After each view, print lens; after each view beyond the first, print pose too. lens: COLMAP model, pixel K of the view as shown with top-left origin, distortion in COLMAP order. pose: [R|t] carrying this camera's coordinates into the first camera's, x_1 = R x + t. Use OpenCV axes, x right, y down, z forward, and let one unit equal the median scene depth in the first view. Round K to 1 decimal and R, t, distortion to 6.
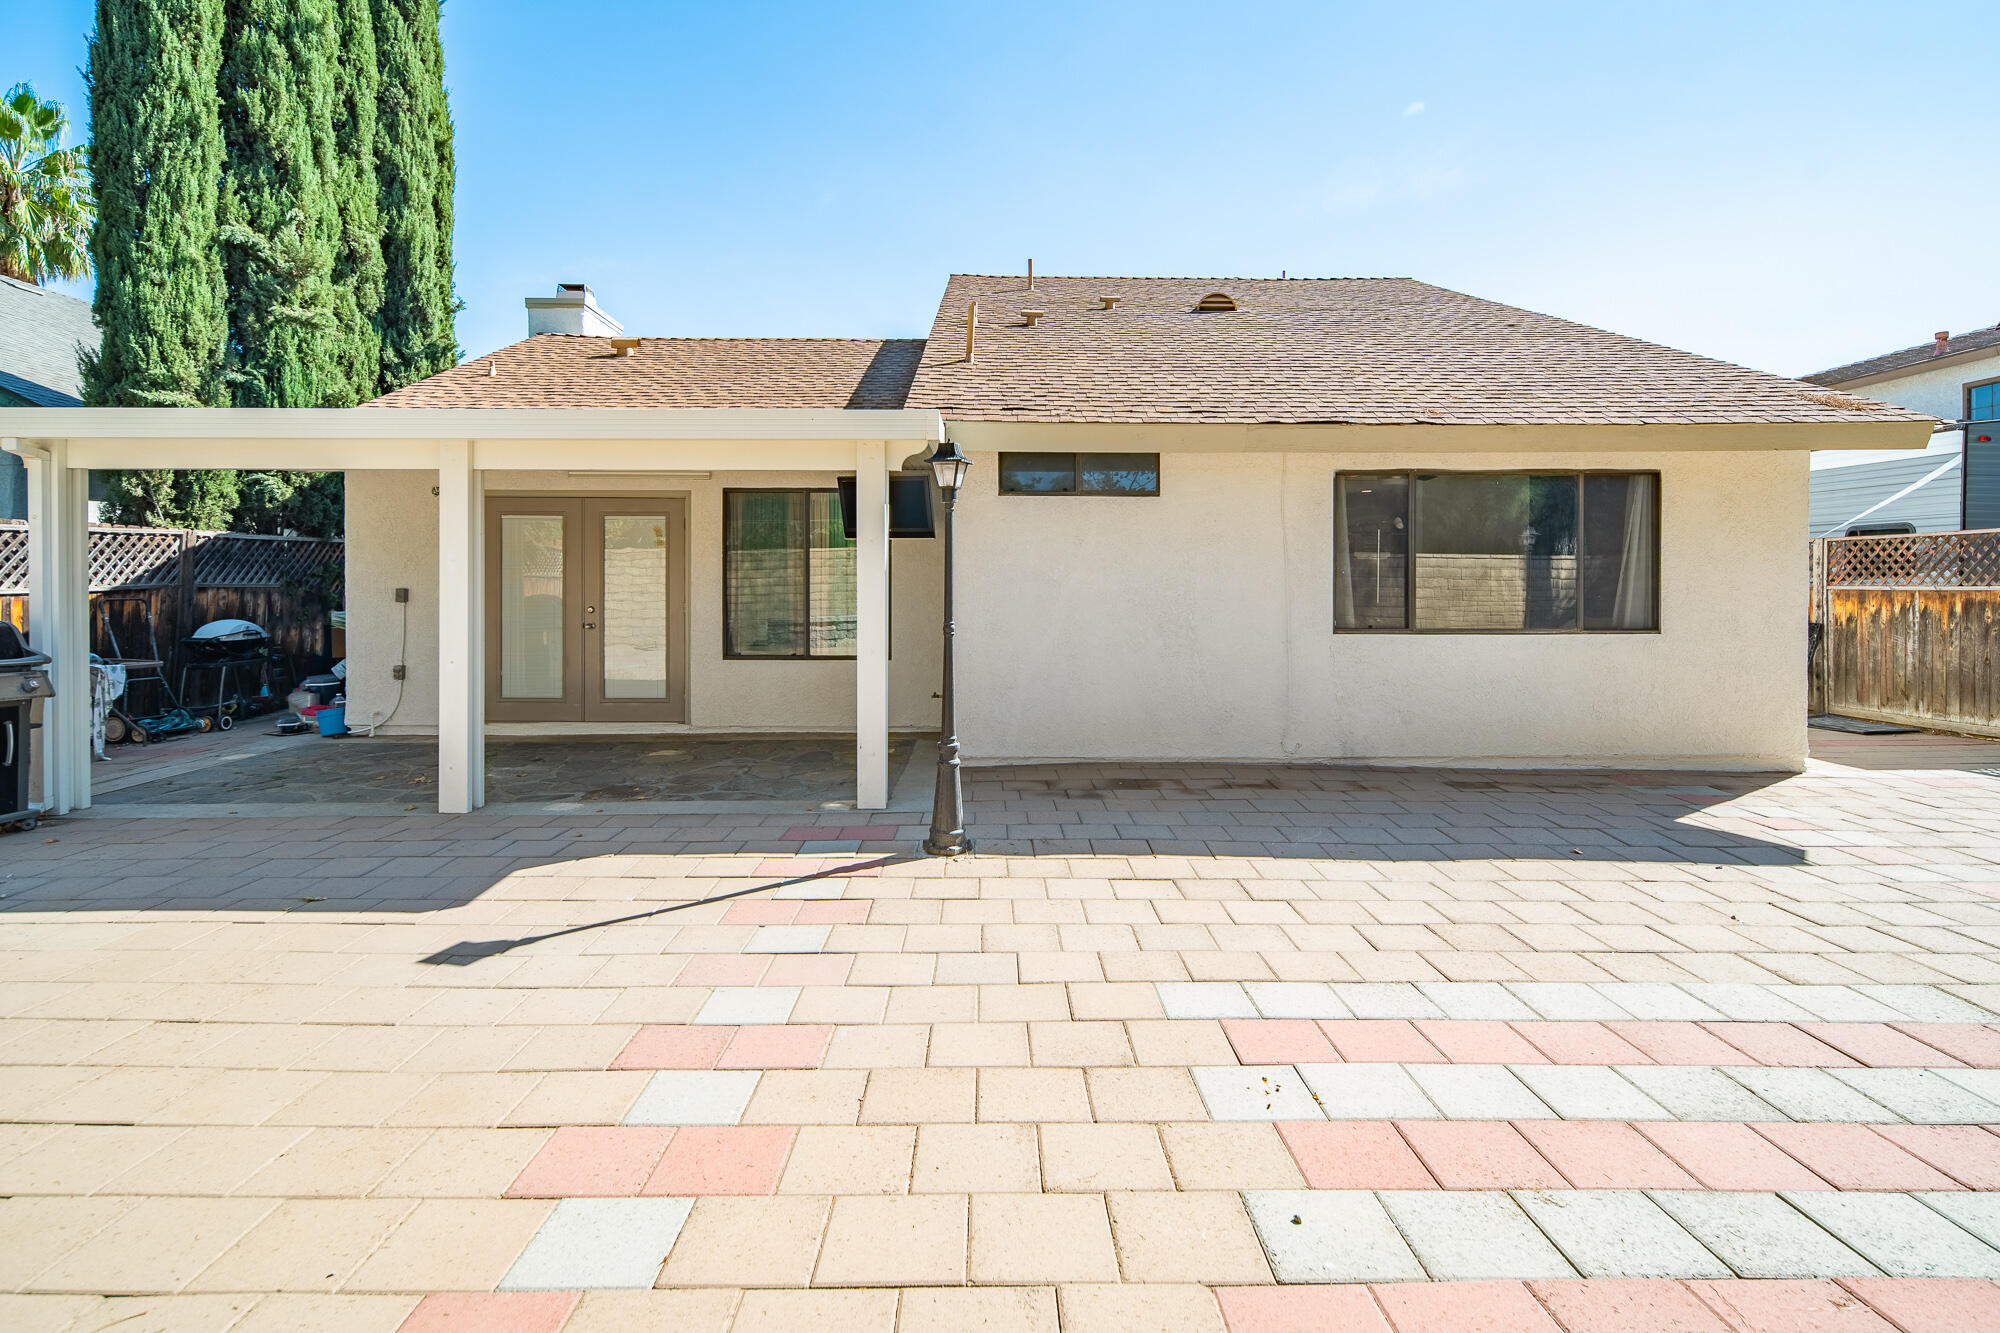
lens RADIAL K [[977.0, 0, 981.5], [0, 977.0, 598.4], [0, 0, 1]] dist [-0.001578, -0.000082]
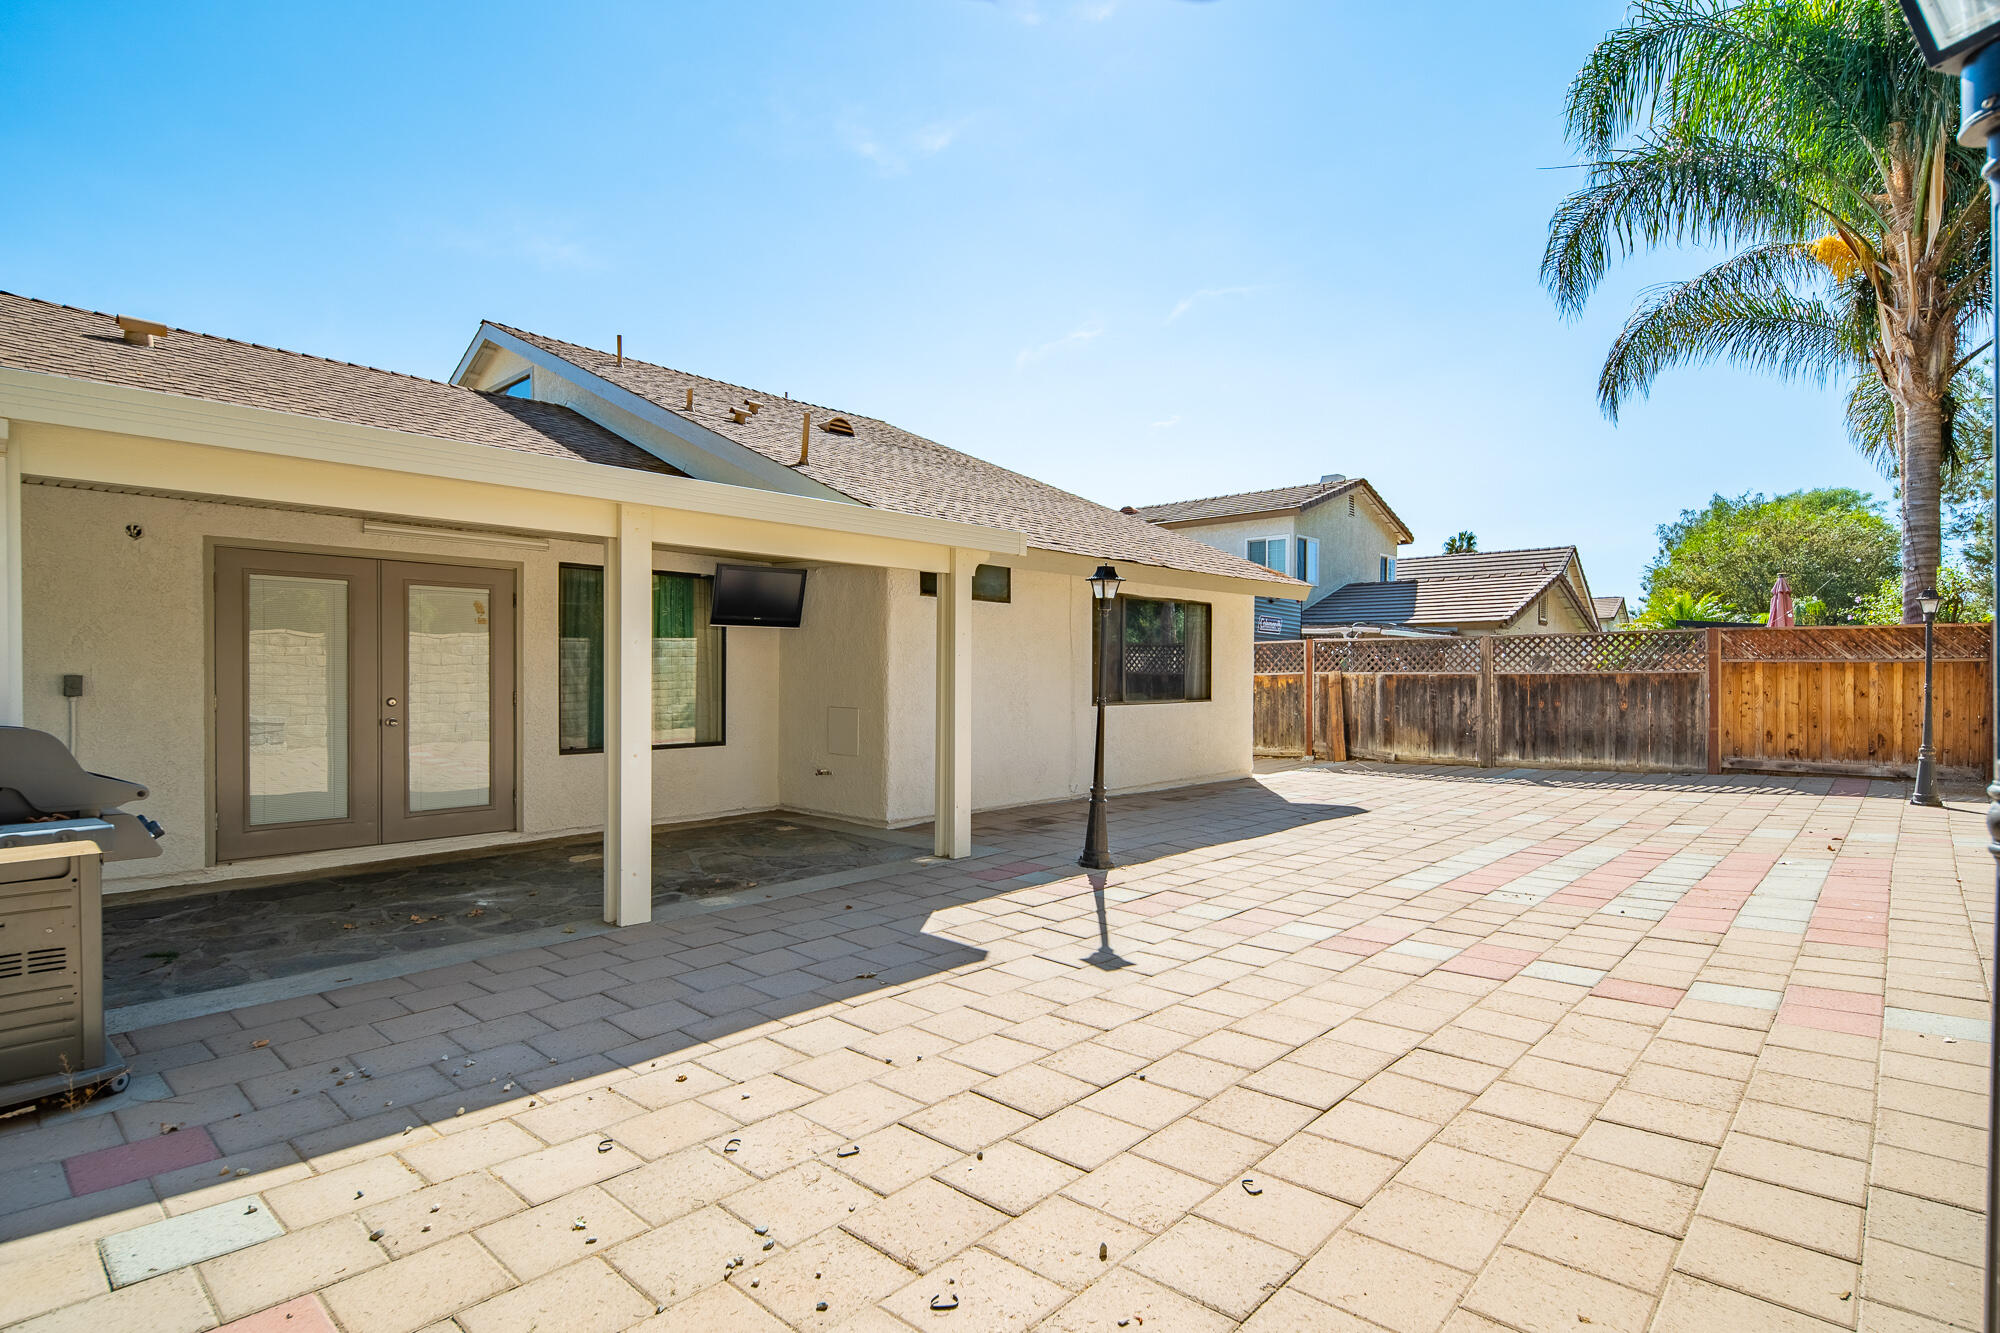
lens RADIAL K [[1002.5, 0, 999.6], [0, 1002.5, 668.2], [0, 0, 1]] dist [0.004762, 0.000231]
pose [[0.682851, 0.004231, 0.730546, -0.777515], [0.011822, 0.999788, -0.016841, 0.004434], [-0.730462, 0.020136, 0.682656, 0.096261]]
